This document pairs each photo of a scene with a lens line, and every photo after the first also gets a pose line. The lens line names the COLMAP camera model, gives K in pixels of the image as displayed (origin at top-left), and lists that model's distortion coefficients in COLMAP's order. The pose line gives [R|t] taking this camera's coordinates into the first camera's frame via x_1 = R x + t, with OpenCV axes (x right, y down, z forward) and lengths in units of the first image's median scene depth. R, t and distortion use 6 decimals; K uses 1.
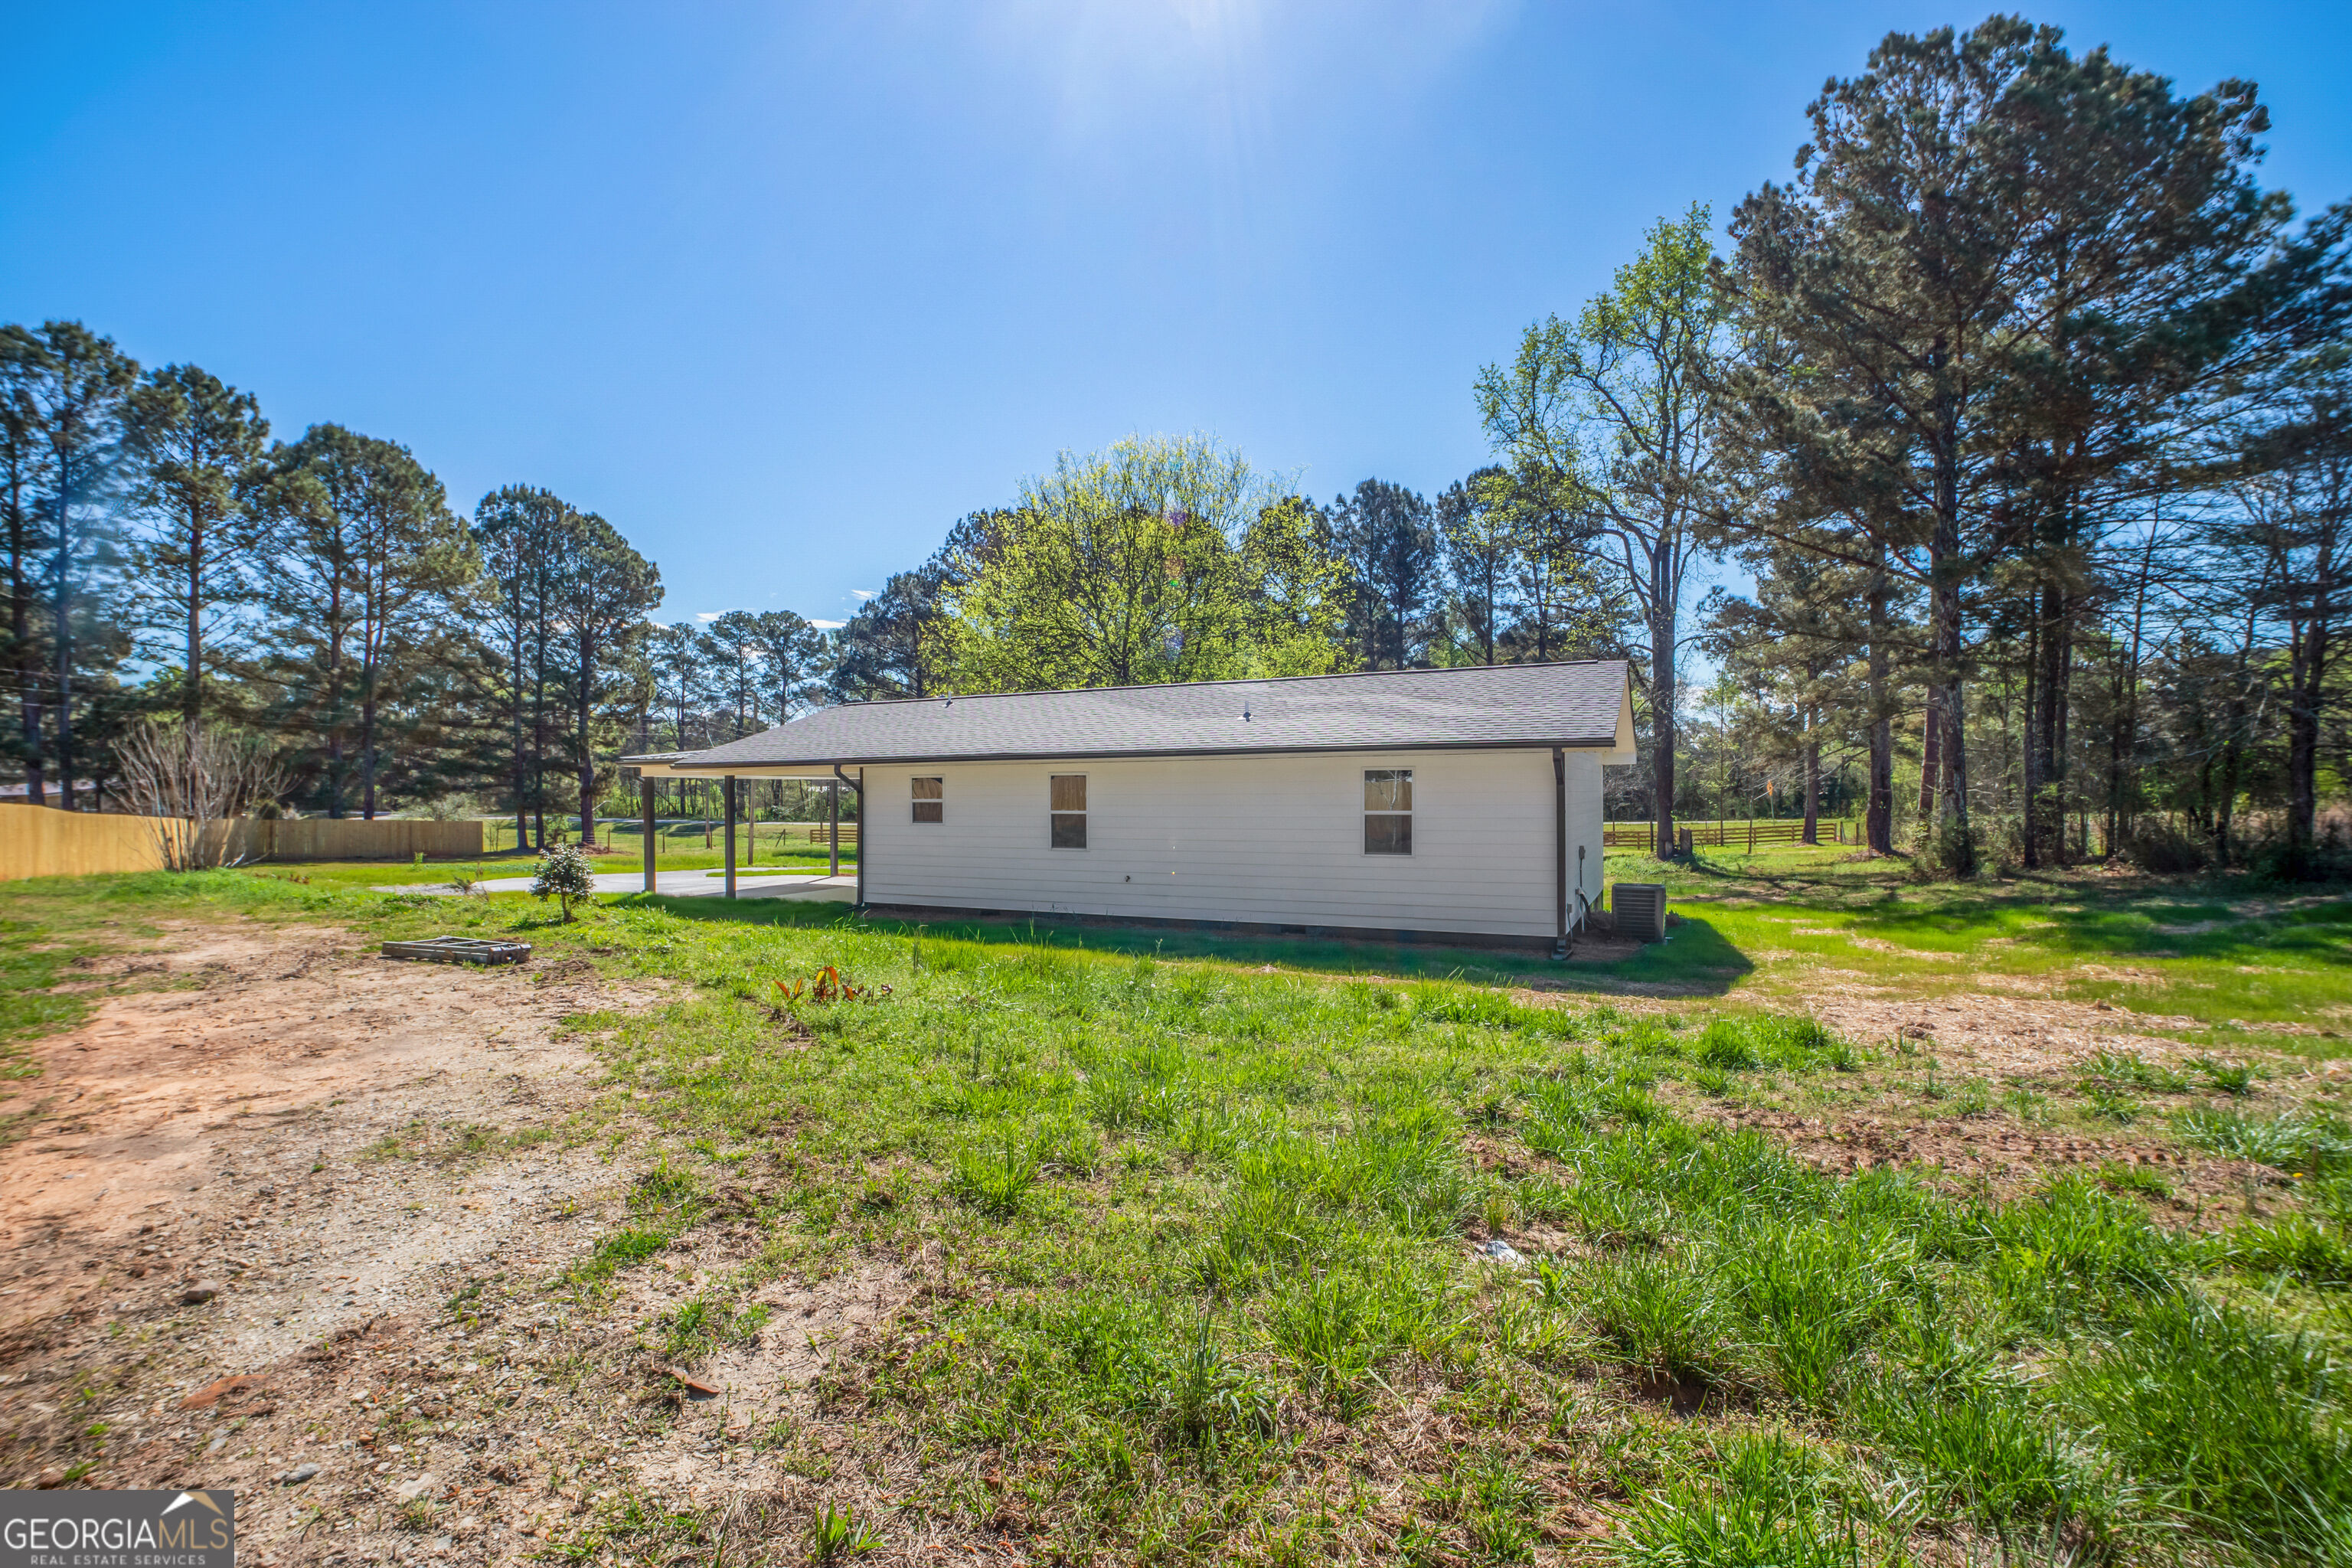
lens RADIAL K [[1080.2, 0, 1176.0], [0, 1080.2, 784.0], [0, 0, 1]] dist [-0.046558, 0.010287]
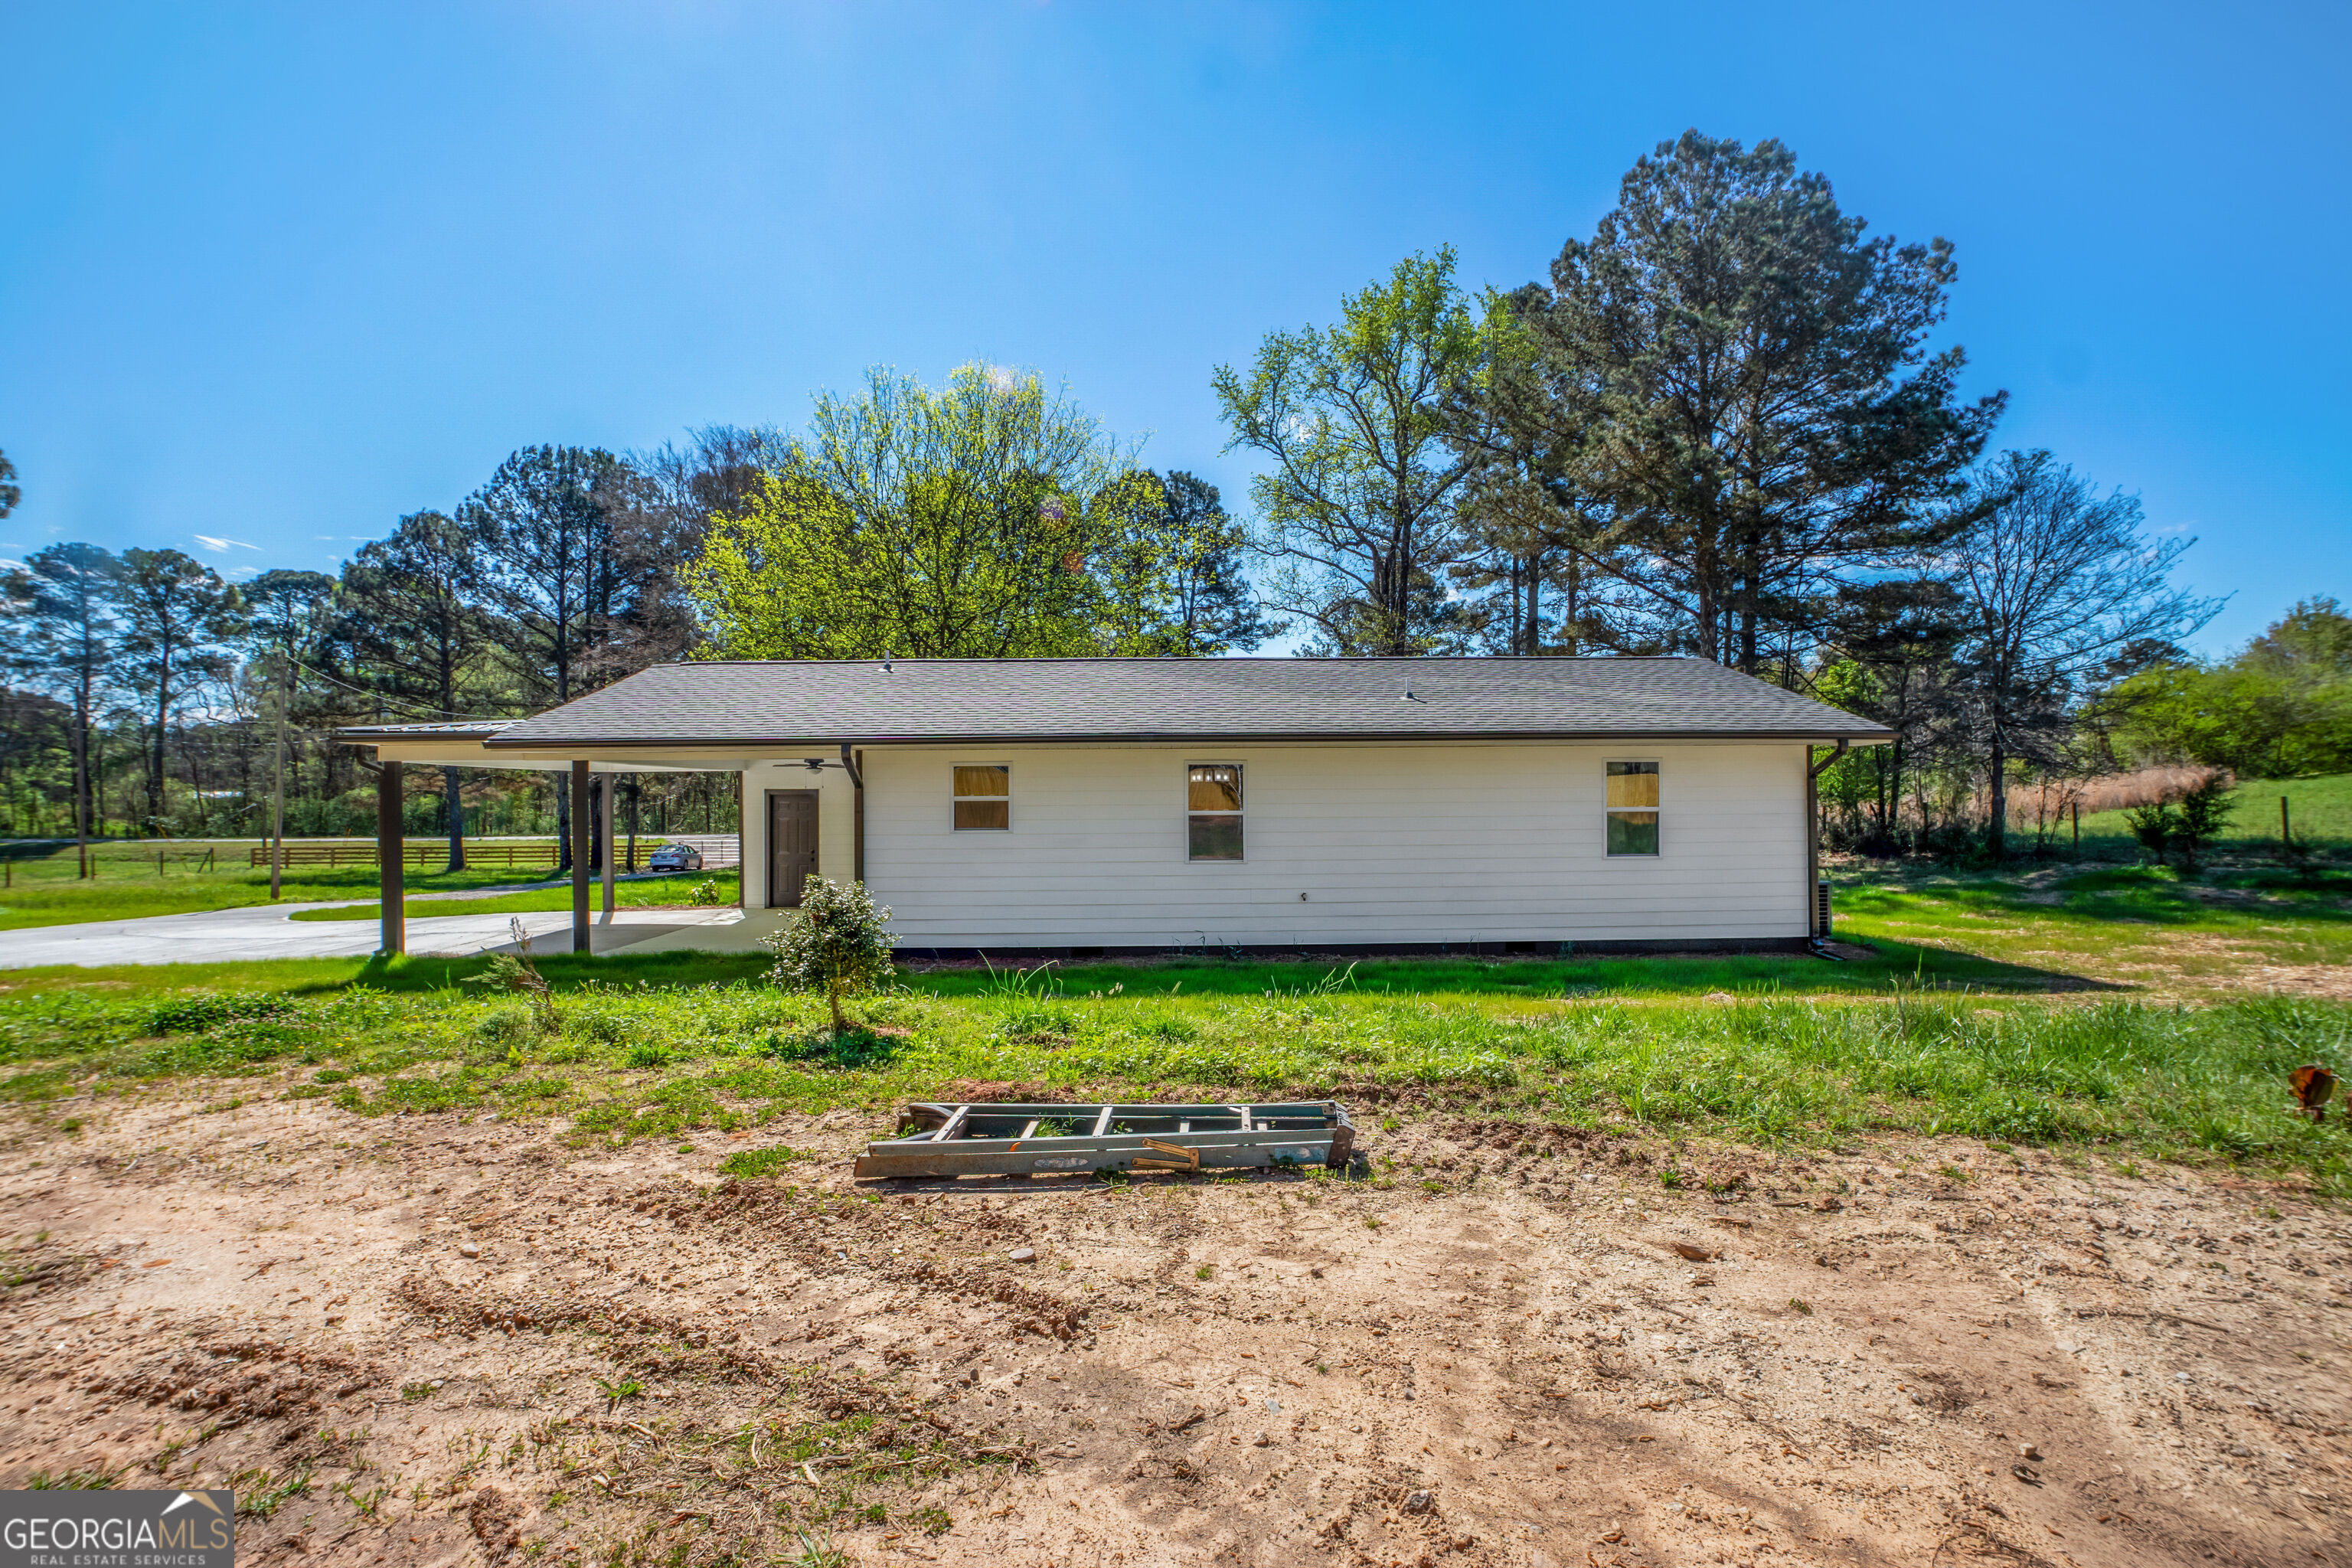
lens RADIAL K [[1080.2, 0, 1176.0], [0, 1080.2, 784.0], [0, 0, 1]] dist [-0.046558, 0.010287]
pose [[0.889234, 0.007630, 0.457388, -0.122166], [-0.003927, 0.999951, -0.009046, 0.003330], [-0.457435, 0.006248, 0.889221, 0.086420]]
